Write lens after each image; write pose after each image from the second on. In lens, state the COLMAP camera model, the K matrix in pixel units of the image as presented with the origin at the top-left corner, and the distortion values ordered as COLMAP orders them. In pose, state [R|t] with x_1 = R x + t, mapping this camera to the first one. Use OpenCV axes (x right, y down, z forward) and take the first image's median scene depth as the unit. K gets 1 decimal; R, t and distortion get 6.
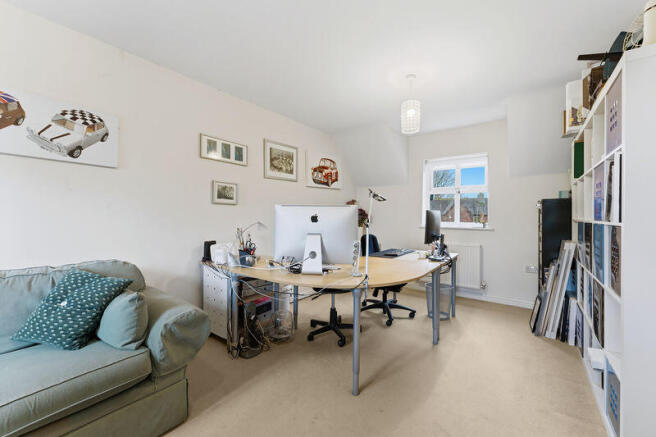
lens RADIAL K [[267.2, 0, 328.2], [0, 267.2, 215.5], [0, 0, 1]] dist [-0.006497, 0.001510]
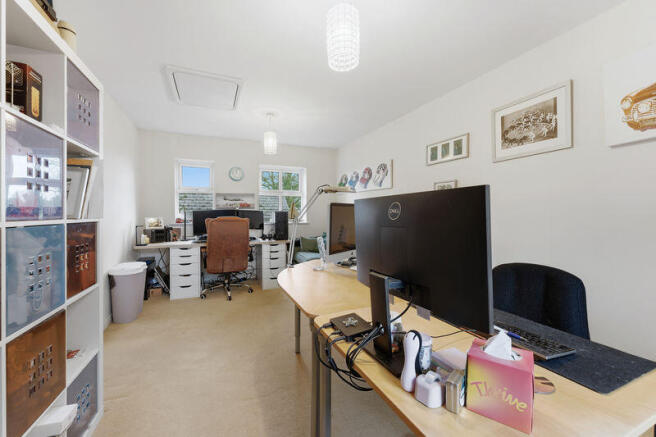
lens RADIAL K [[267.2, 0, 329.0], [0, 267.2, 215.2], [0, 0, 1]] dist [-0.006497, 0.001510]
pose [[-0.516653, 0.001470, -0.856193, 0.691360], [-0.005262, 0.999974, 0.004892, 0.003996], [0.856179, 0.007033, -0.516632, 1.087274]]
